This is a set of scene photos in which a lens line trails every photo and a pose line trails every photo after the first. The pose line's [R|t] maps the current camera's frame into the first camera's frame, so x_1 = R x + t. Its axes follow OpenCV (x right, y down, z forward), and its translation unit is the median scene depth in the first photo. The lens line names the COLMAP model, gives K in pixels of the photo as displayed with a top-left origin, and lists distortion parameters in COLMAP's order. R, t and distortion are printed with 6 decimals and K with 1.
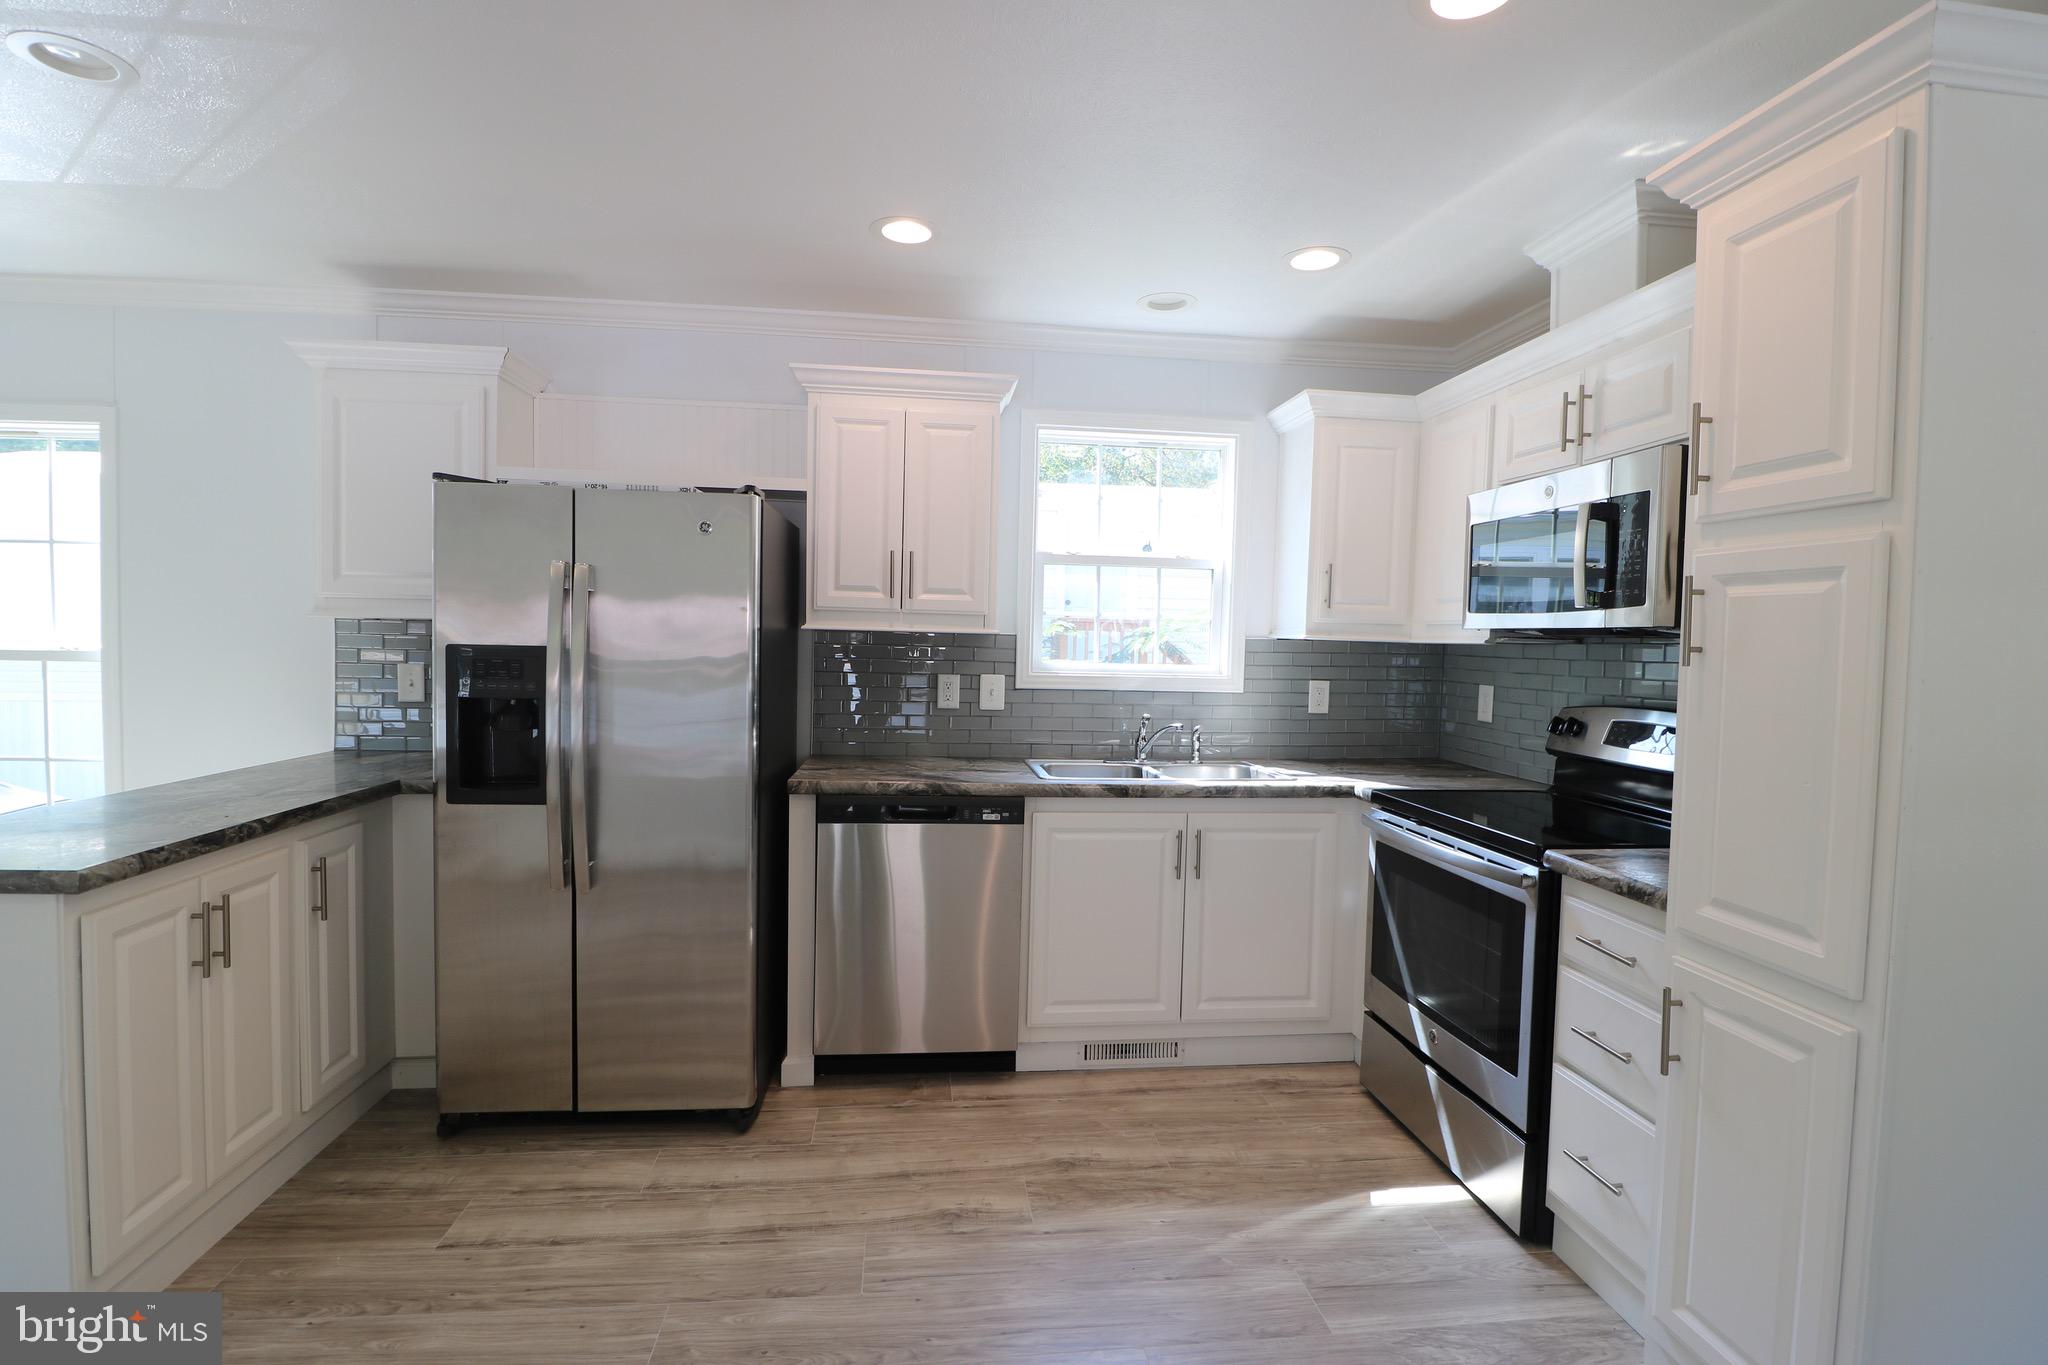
lens RADIAL K [[954.1, 0, 1034.0], [0, 954.1, 680.8], [0, 0, 1]] dist [-0.010025, -0.005920]
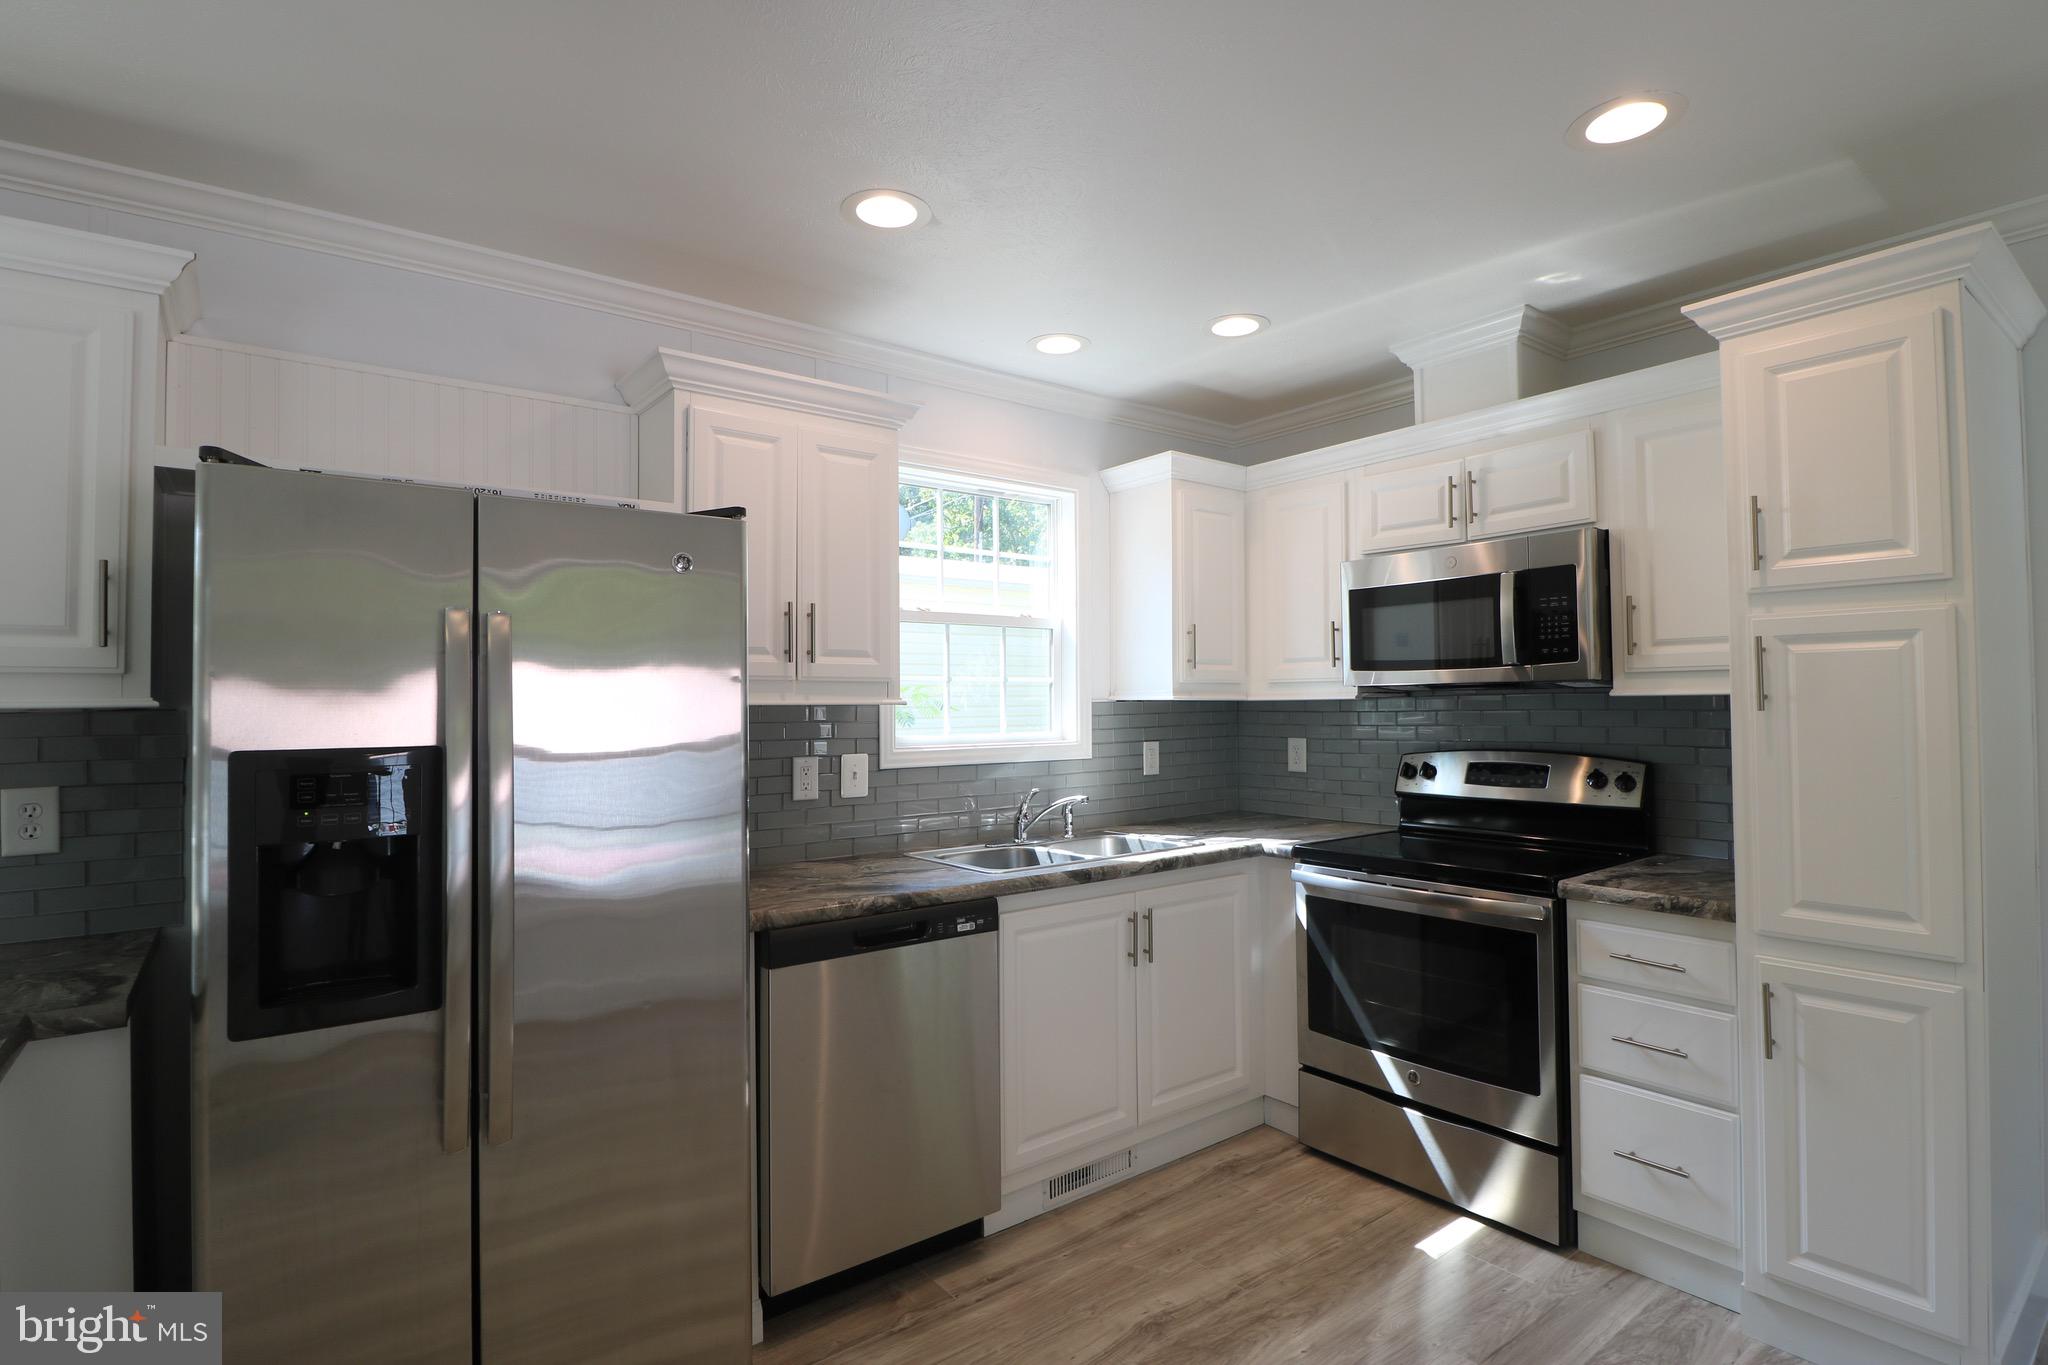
lens RADIAL K [[998.6, 0, 1026.6], [0, 998.6, 680.5], [0, 0, 1]] dist [-0.007126, -0.005121]
pose [[0.858917, -0.018921, 0.511765, -0.453539], [0.052812, 0.997262, -0.051766, -0.022483], [-0.509384, 0.071490, 0.857565, 0.231648]]
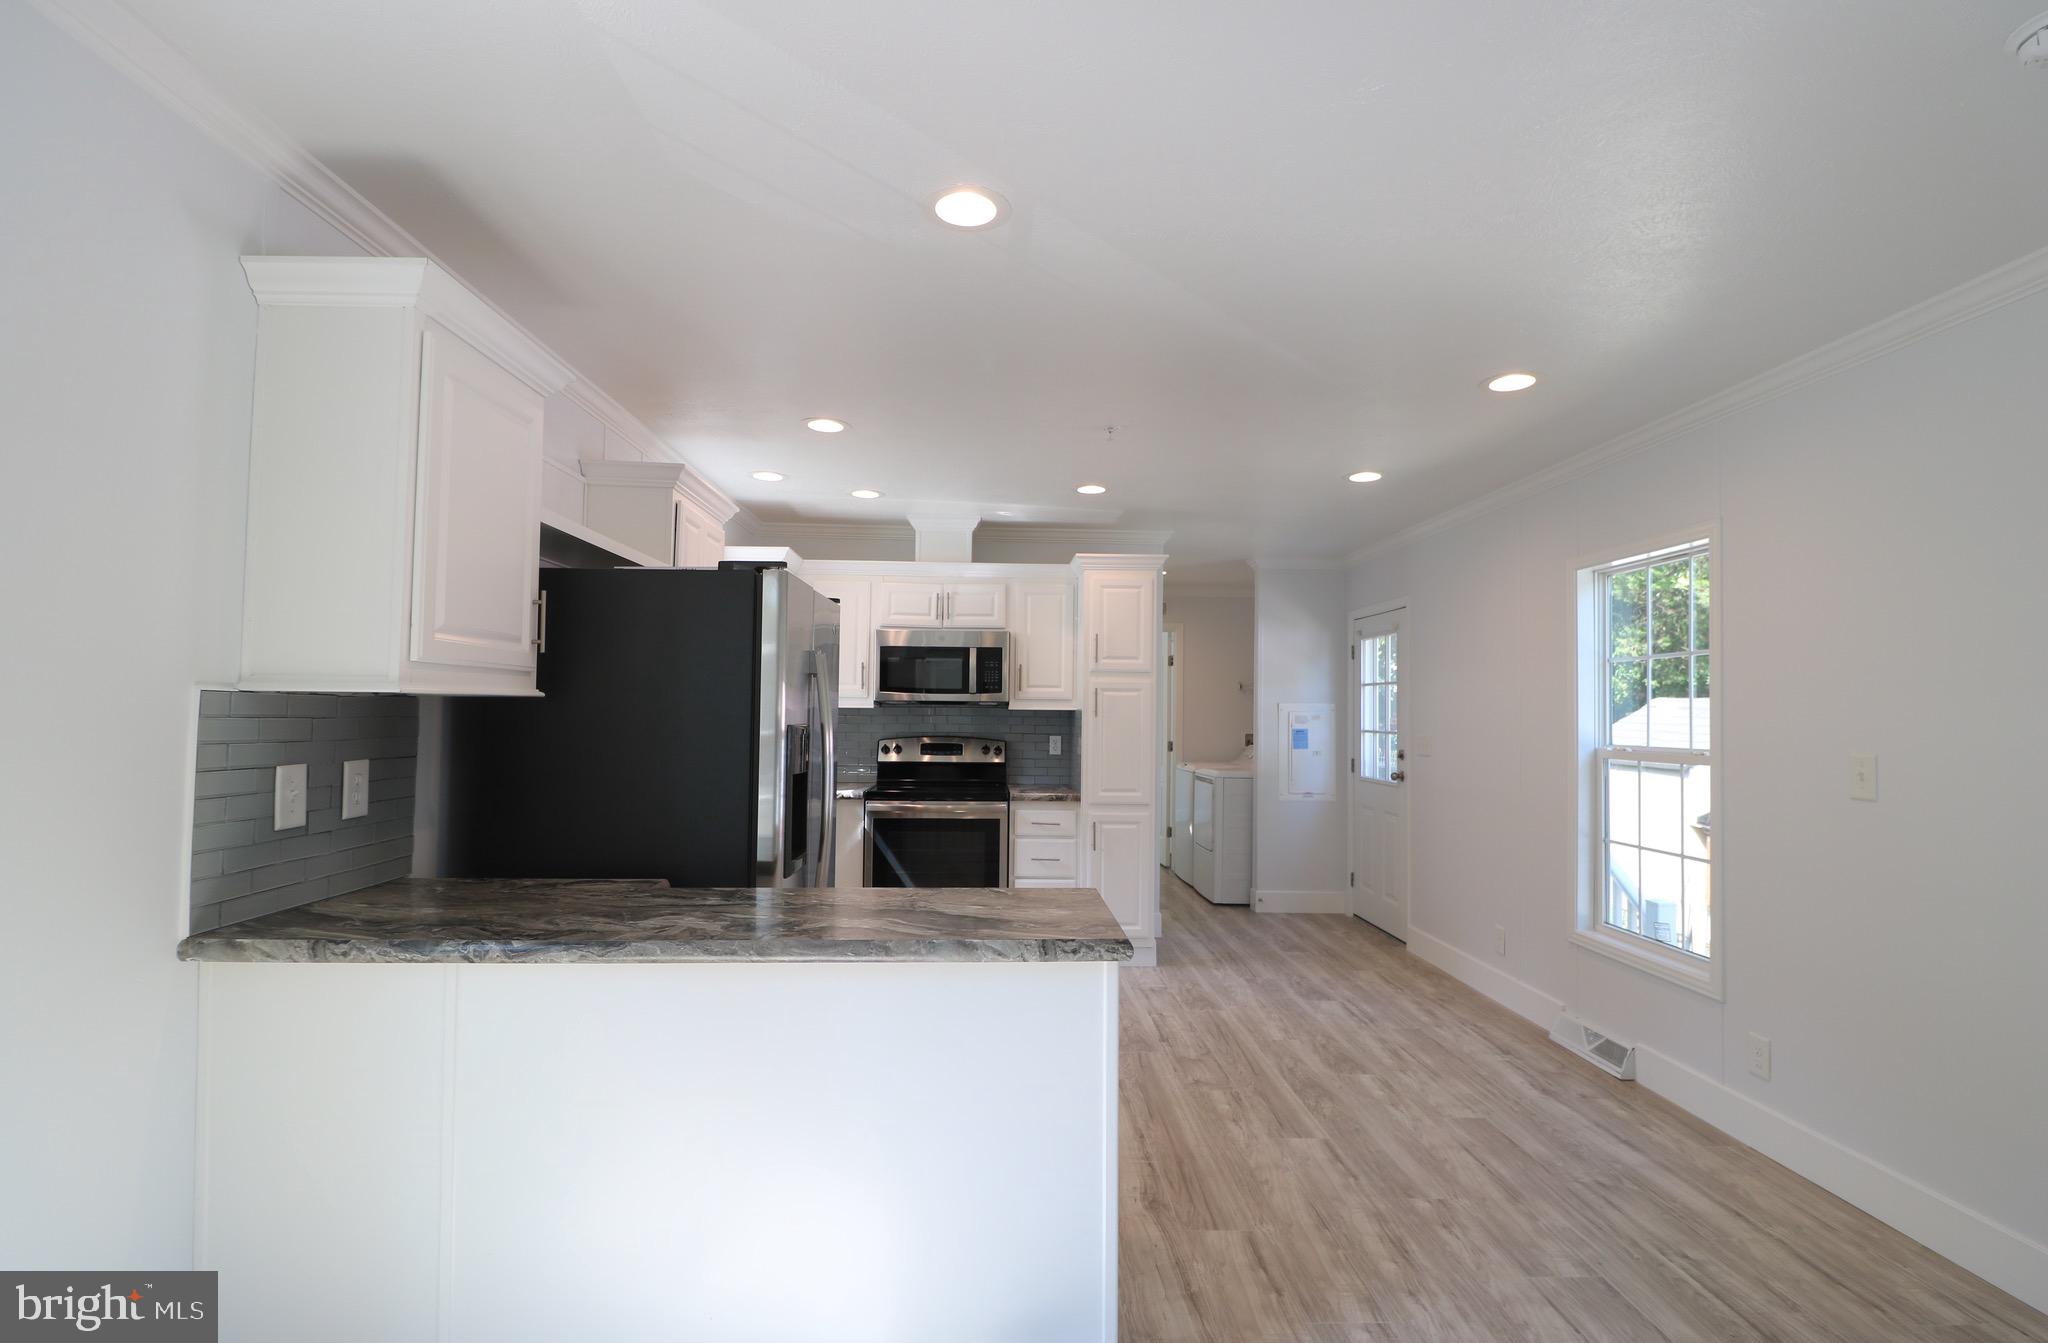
lens RADIAL K [[935.1, 0, 1029.8], [0, 935.1, 677.8], [0, 0, 1]] dist [-0.011121, -0.001139]
pose [[0.084398, 0.018135, 0.996267, -1.433998], [0.036919, 0.999091, -0.021314, -0.051236], [-0.995748, 0.038580, 0.083652, 0.568828]]
